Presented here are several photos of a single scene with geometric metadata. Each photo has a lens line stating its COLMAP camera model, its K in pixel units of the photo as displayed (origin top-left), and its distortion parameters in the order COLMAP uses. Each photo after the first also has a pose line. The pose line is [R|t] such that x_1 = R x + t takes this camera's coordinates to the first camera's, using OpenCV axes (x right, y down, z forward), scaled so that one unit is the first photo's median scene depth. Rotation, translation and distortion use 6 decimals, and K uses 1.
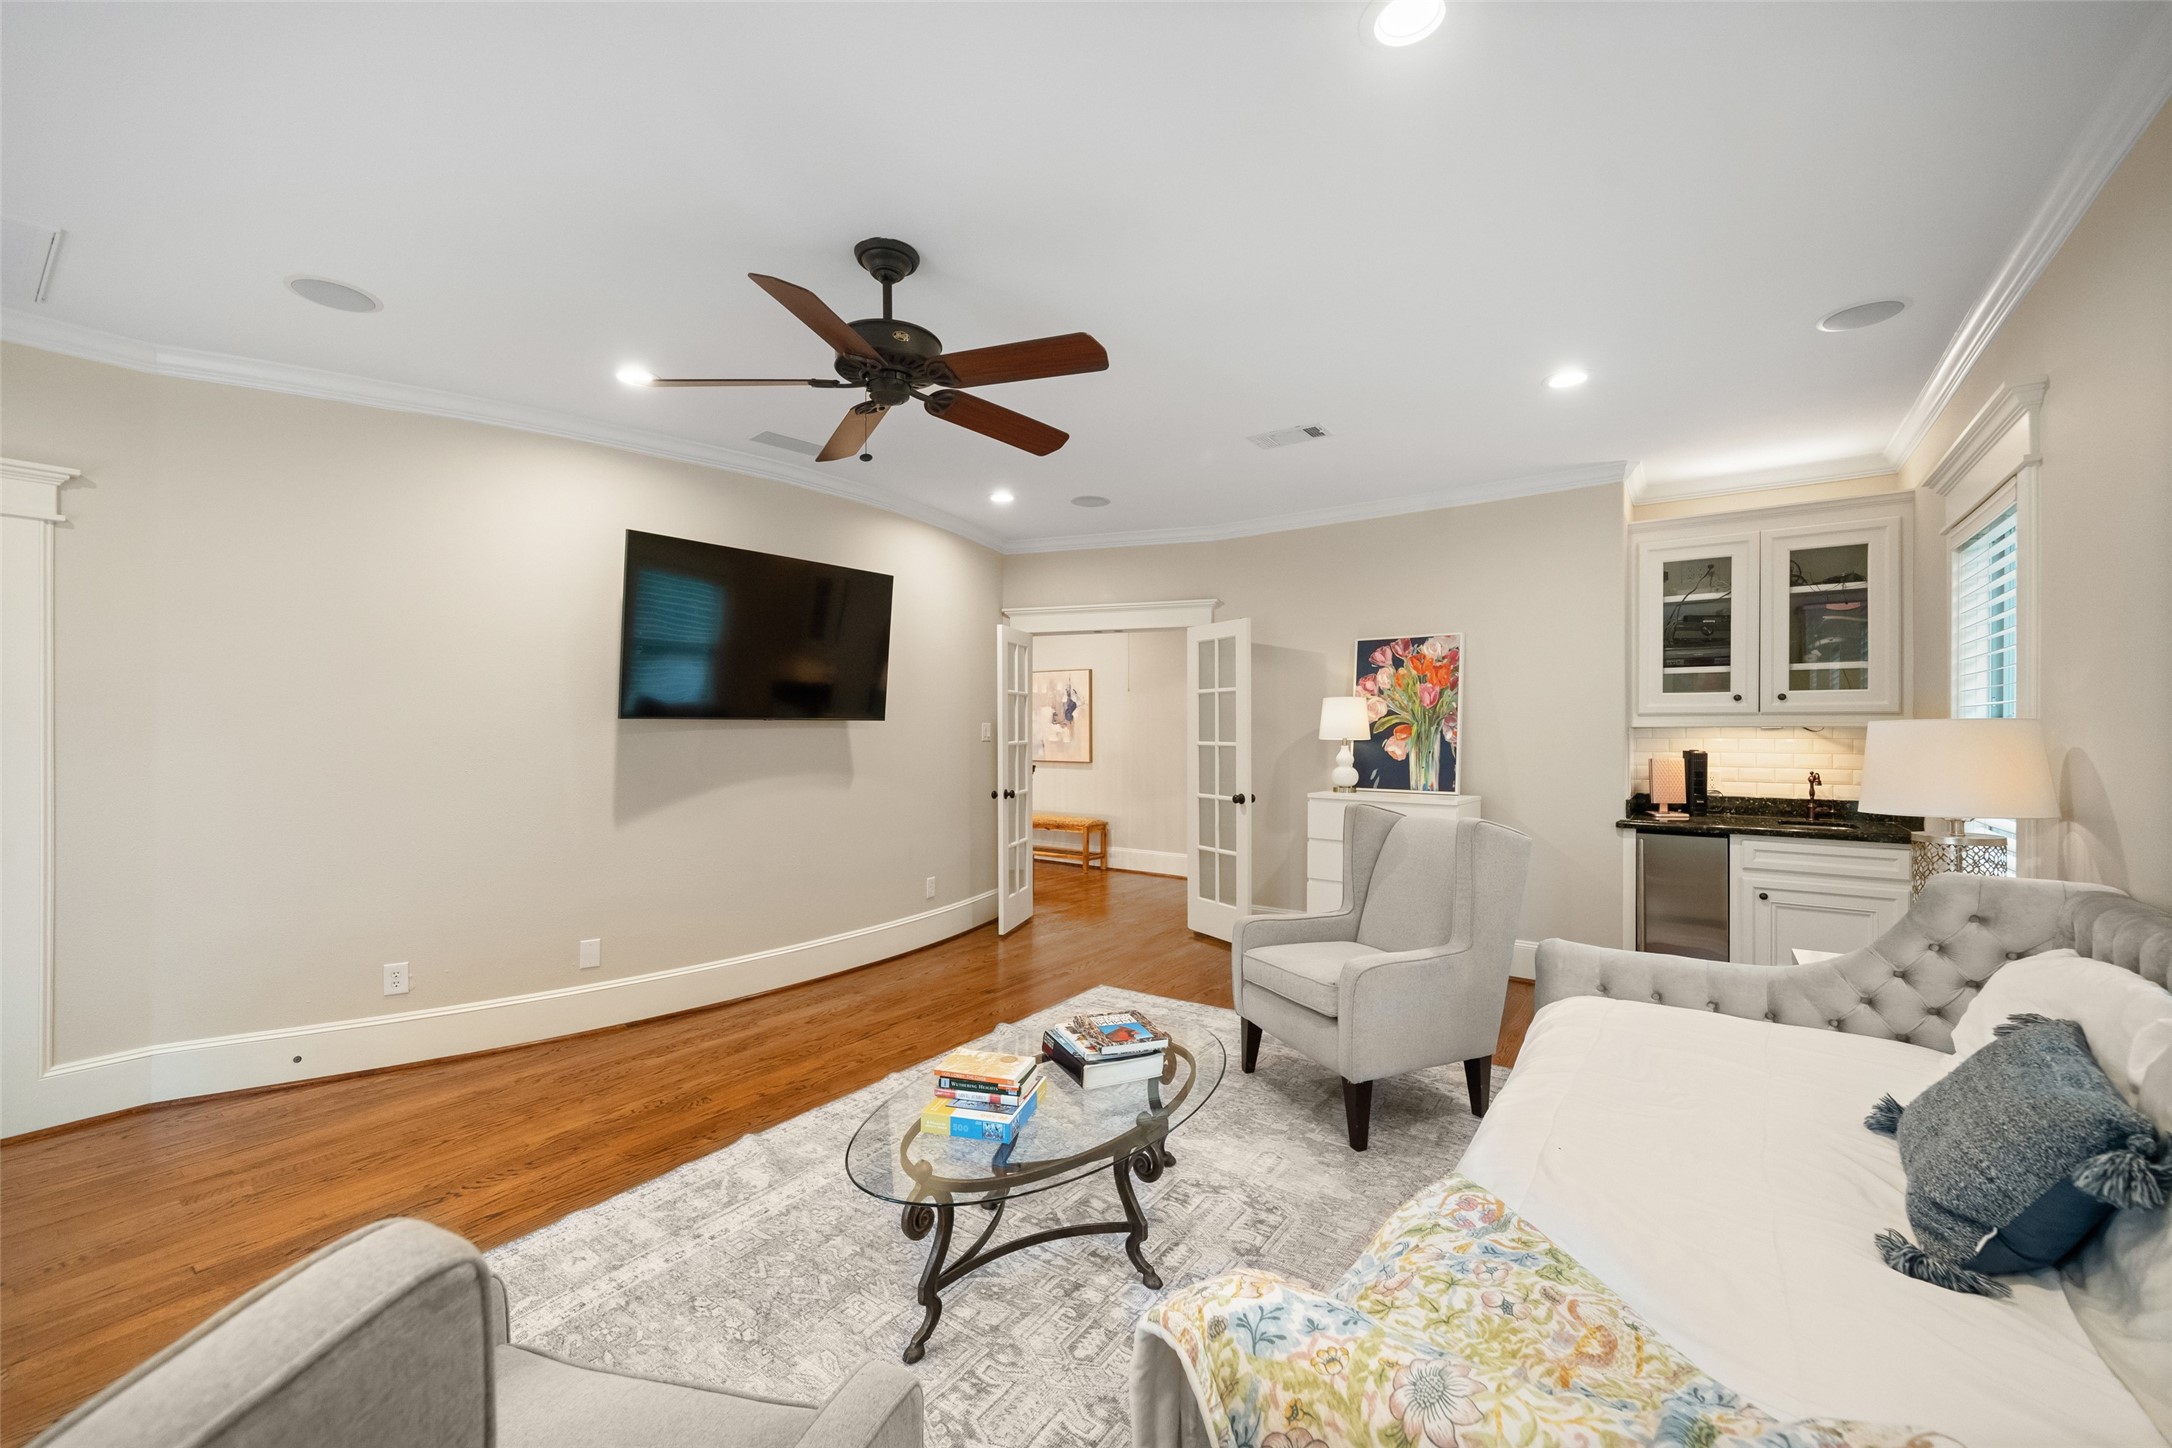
lens RADIAL K [[860.1, 0, 1086.0], [0, 860.1, 724.0], [0, 0, 1]] dist [-0.000122, -0.000009]
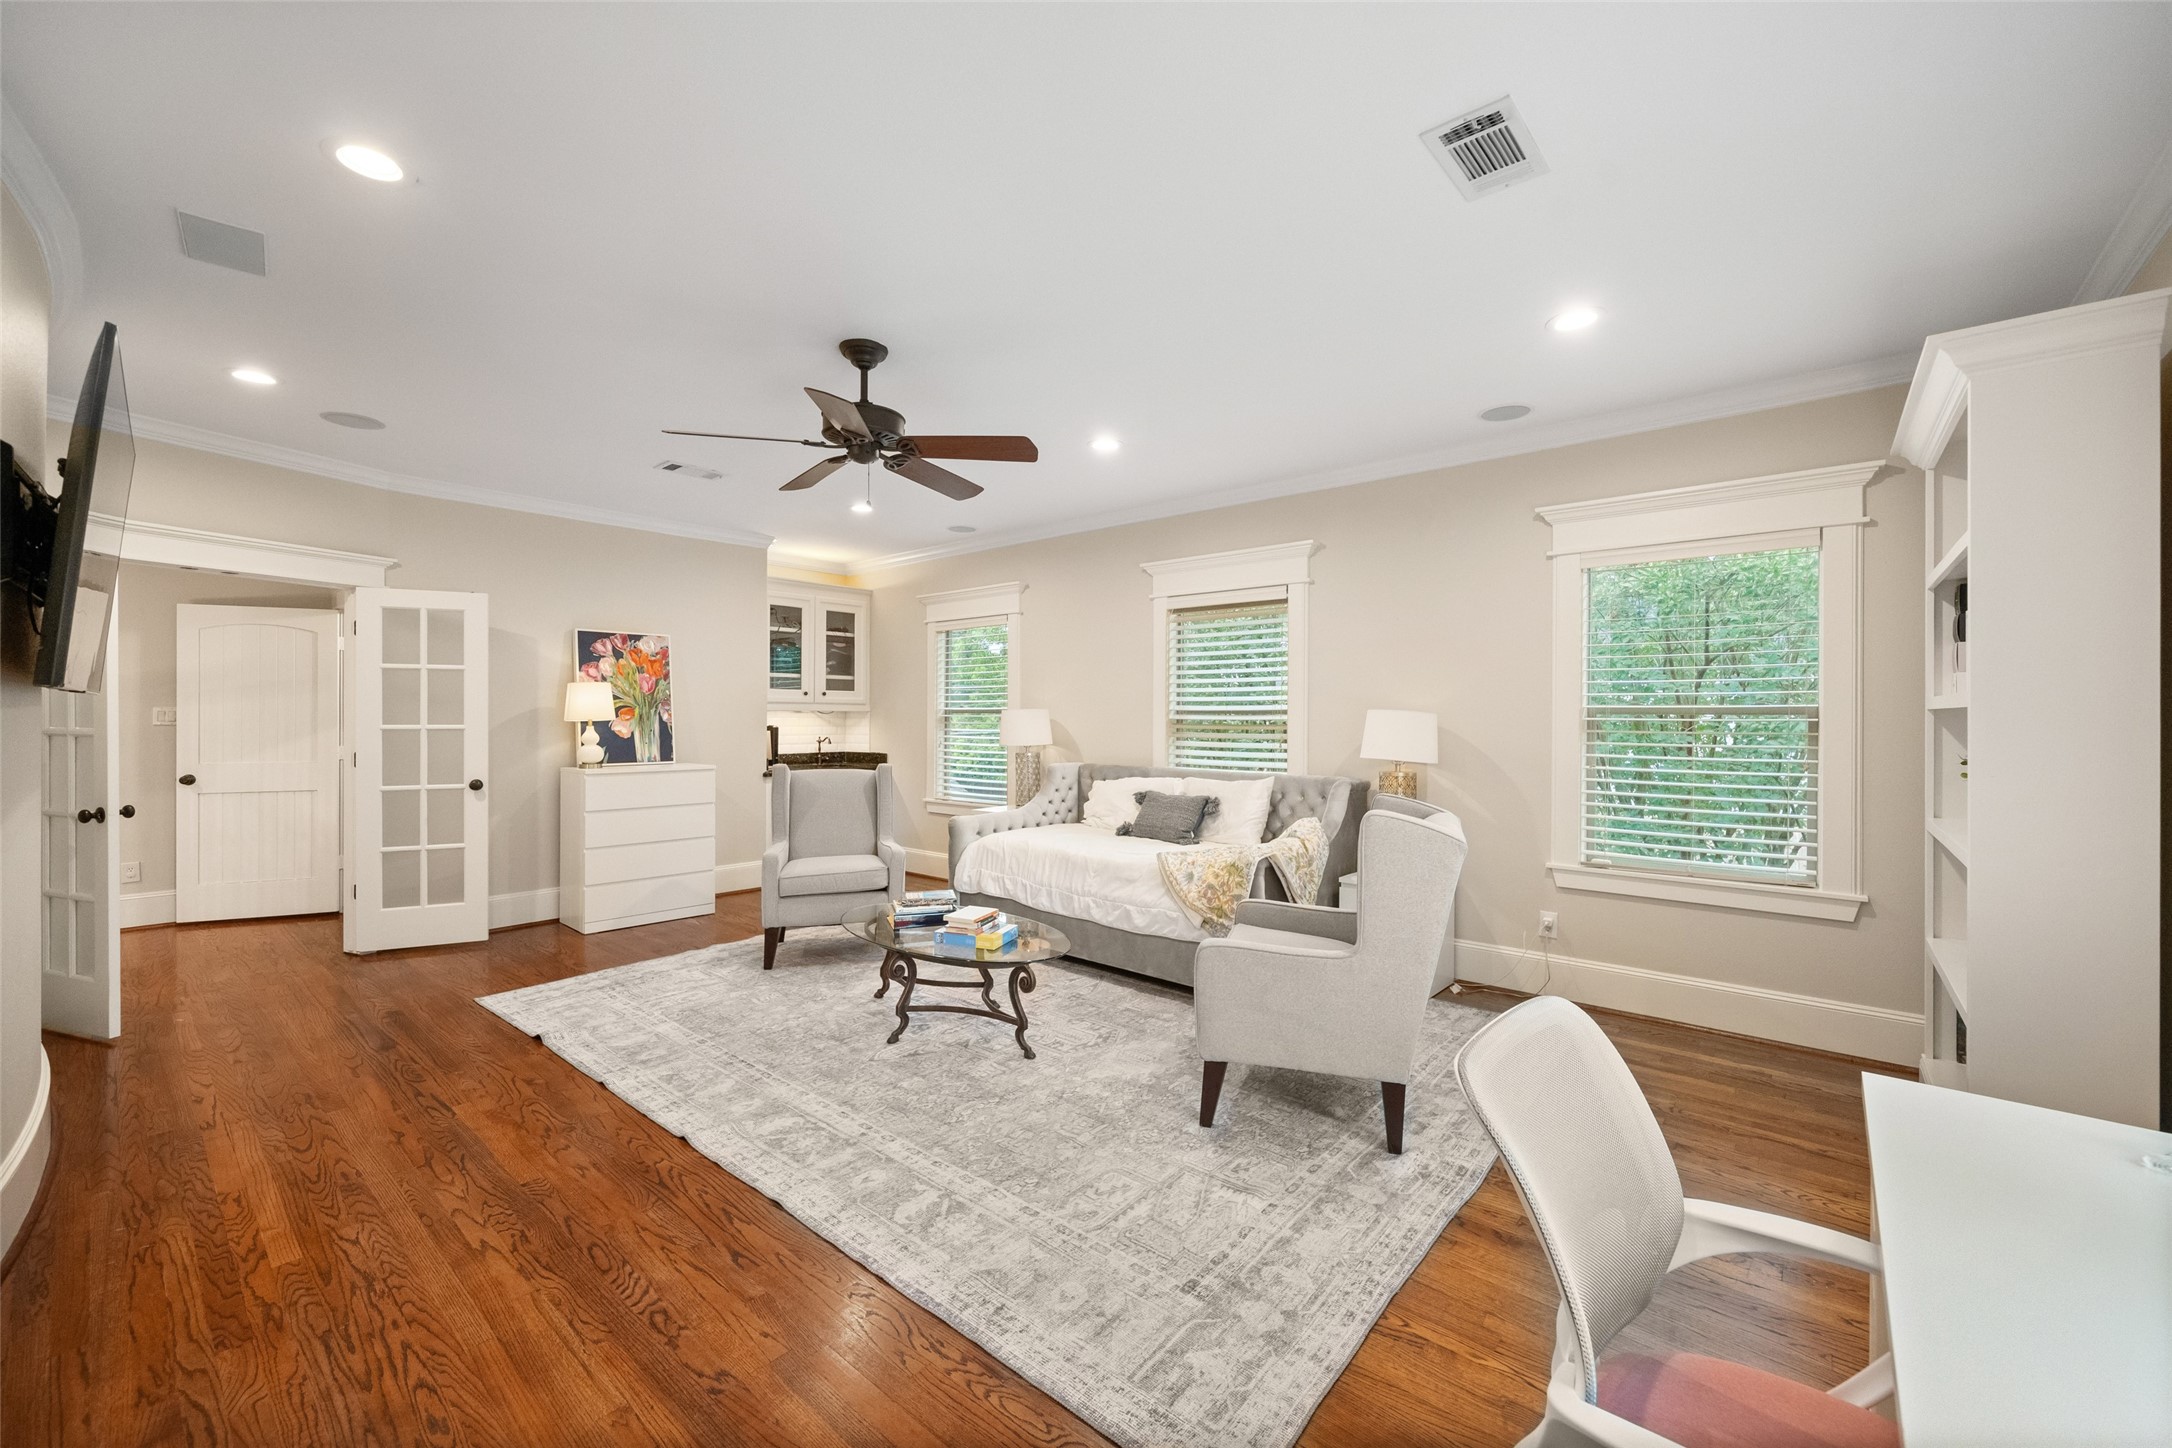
lens RADIAL K [[864.5, 0, 1082.2], [0, 864.5, 714.9], [0, 0, 1]] dist [0.000551, -0.000001]
pose [[0.087093, -0.001541, 0.996199, -0.828544], [-0.010034, 0.999947, 0.002424, 0.001848], [-0.996150, -0.010207, 0.087073, 0.303356]]
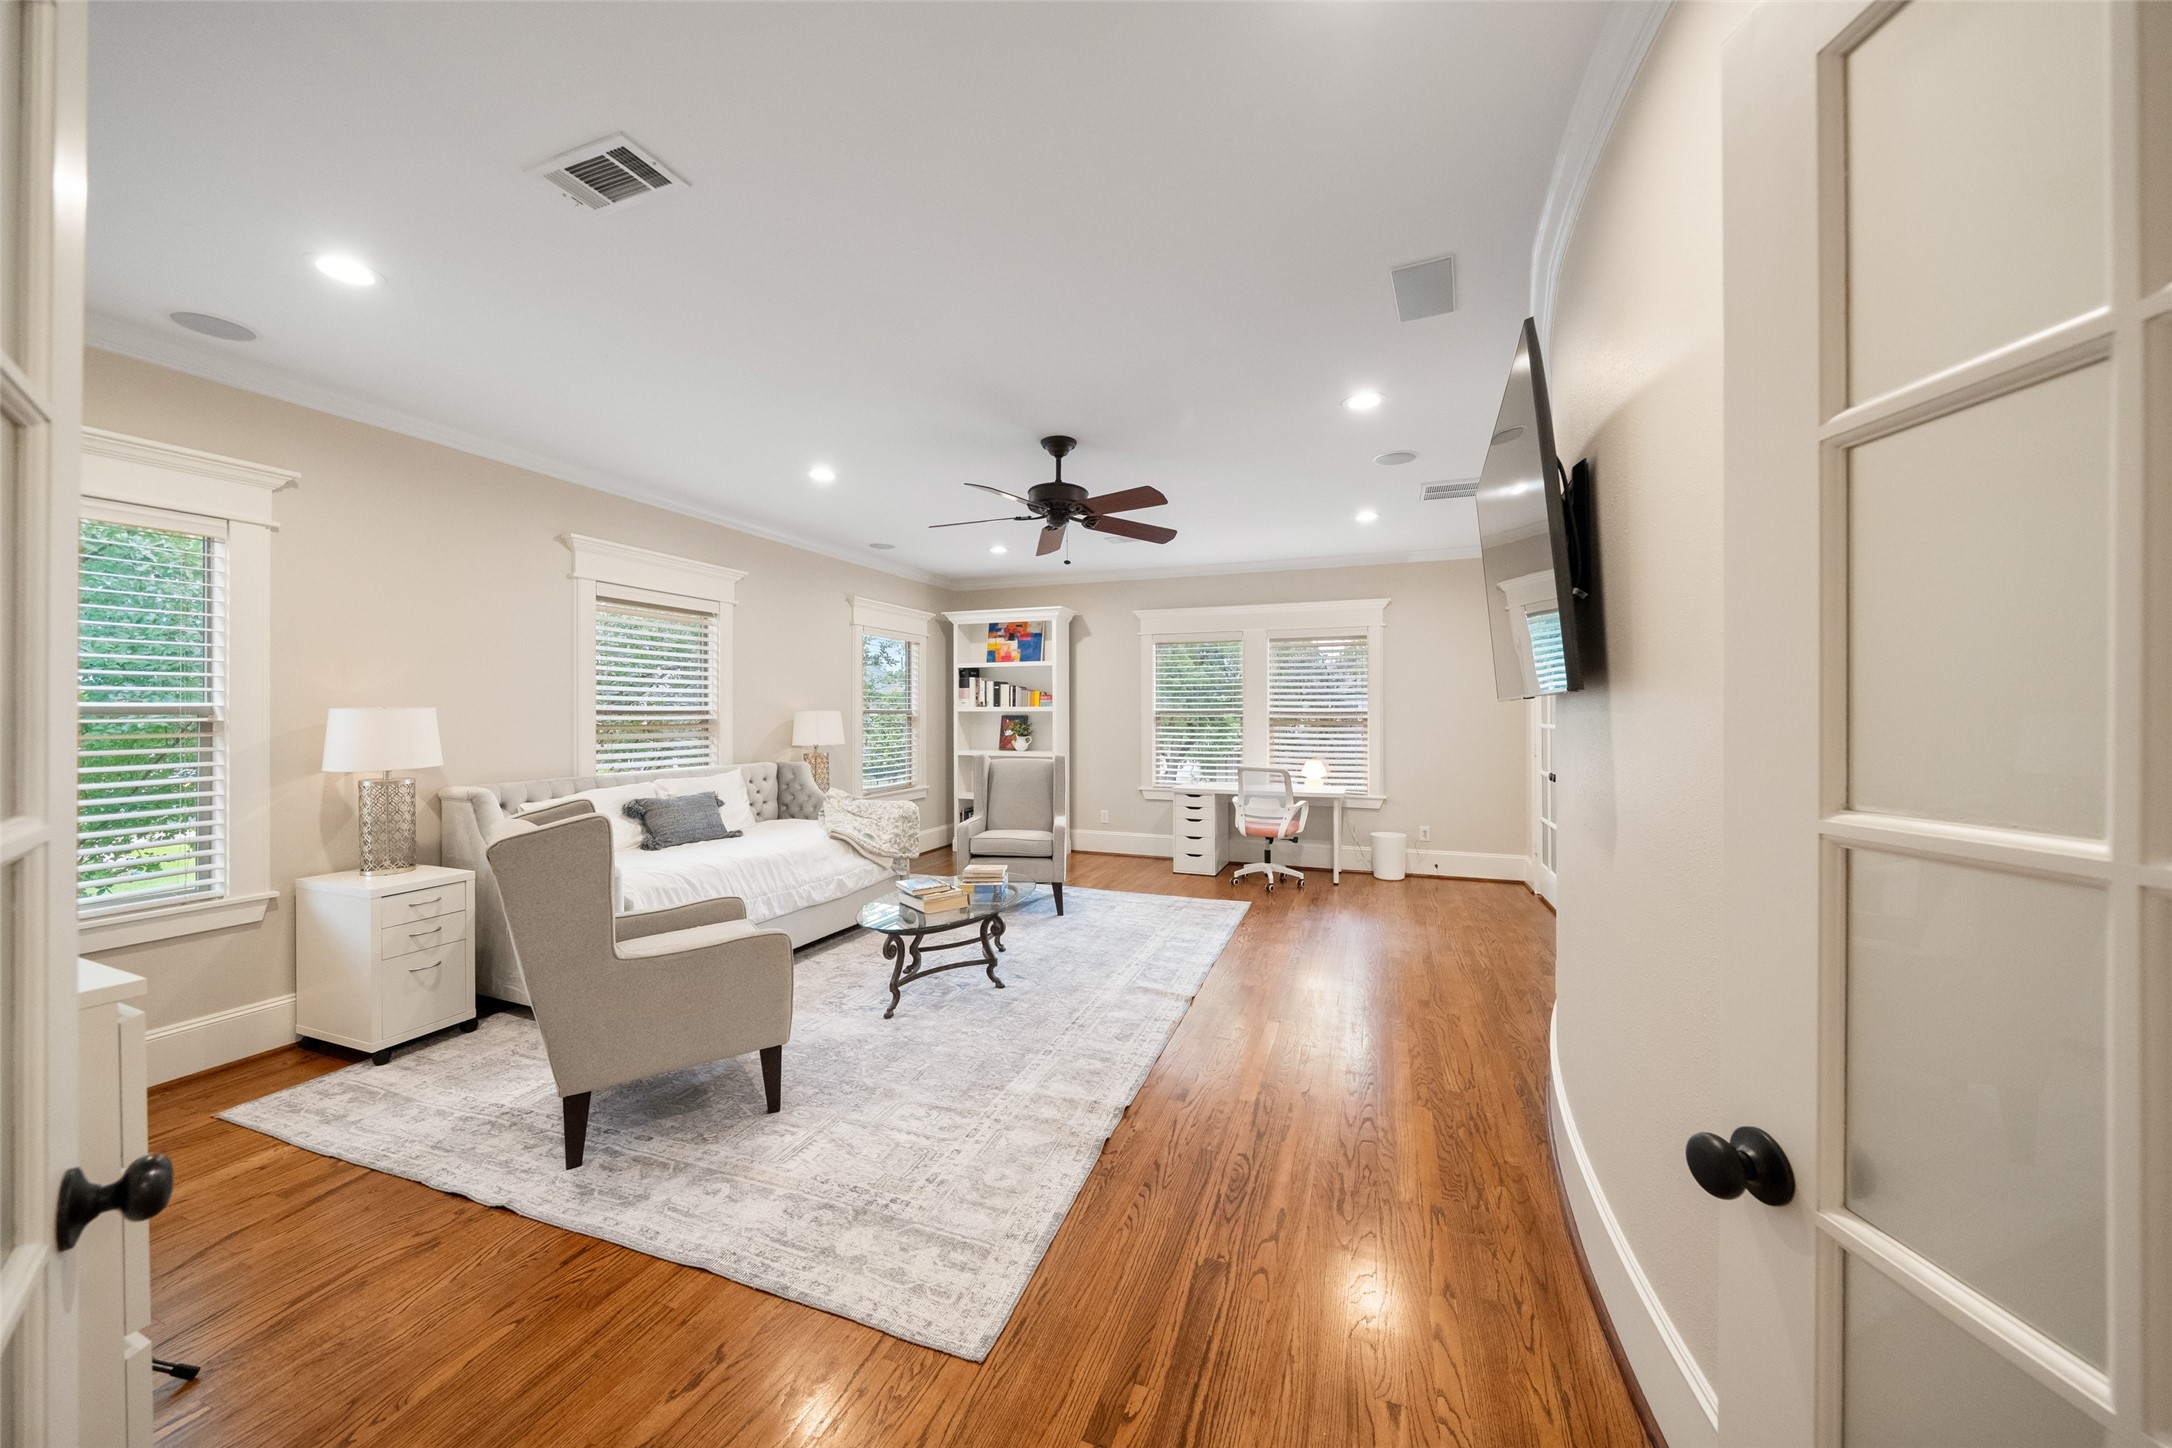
lens RADIAL K [[759.5, 0, 1097.5], [0, 759.5, 710.7], [0, 0, 1]] dist [-0.006447, 0.000208]
pose [[-0.962843, 0.002454, -0.270050, 0.059900], [0.004670, 0.999960, -0.007564, 0.006390], [0.270021, -0.008544, -0.962817, 1.372420]]
